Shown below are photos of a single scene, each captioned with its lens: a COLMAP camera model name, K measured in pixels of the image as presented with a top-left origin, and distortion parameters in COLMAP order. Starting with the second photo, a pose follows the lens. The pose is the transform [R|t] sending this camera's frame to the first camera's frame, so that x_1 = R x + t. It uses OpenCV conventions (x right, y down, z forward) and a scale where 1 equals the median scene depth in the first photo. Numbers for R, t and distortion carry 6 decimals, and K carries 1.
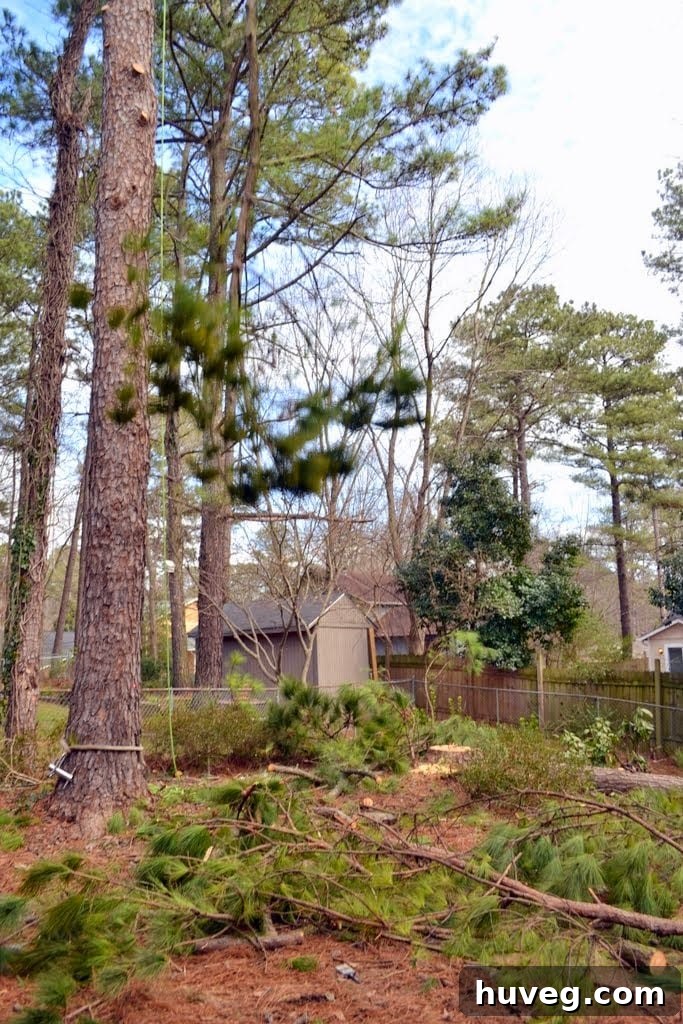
lens RADIAL K [[802.6, 0, 322.4], [0, 802.6, 511.1], [0, 0, 1]] dist [-0.081643, 0.004844]
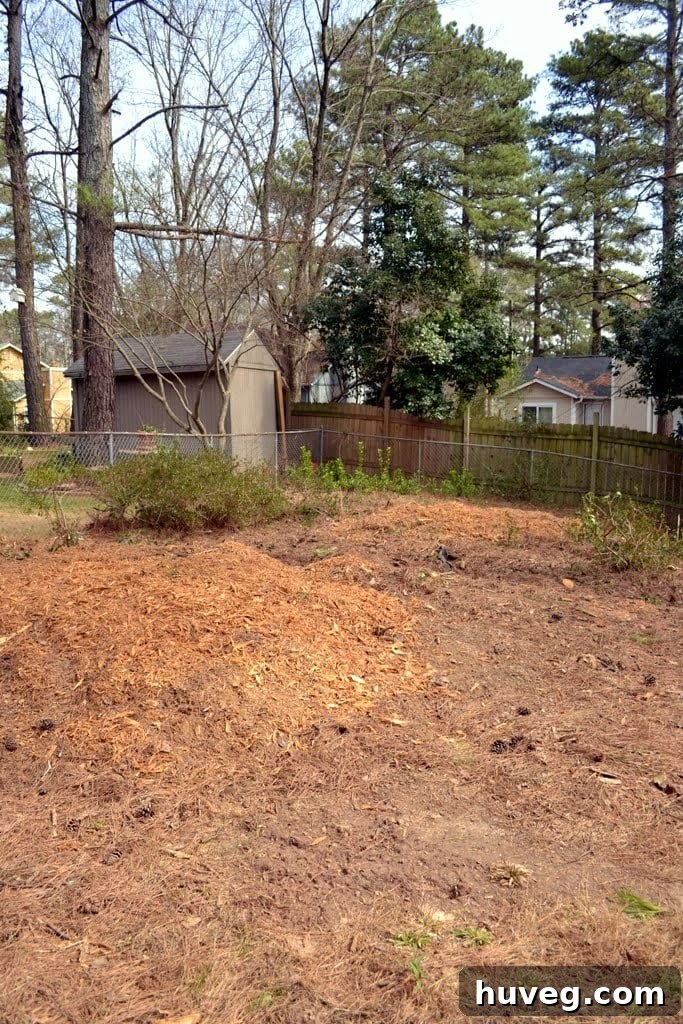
lens RADIAL K [[802.6, 0, 332.1], [0, 802.6, 522.2], [0, 0, 1]] dist [-0.081643, 0.004844]
pose [[0.970730, -0.016428, 0.239612, -0.096682], [-0.059228, 0.950473, 0.305113, 0.031799], [-0.232757, -0.310374, 0.921679, 0.118441]]
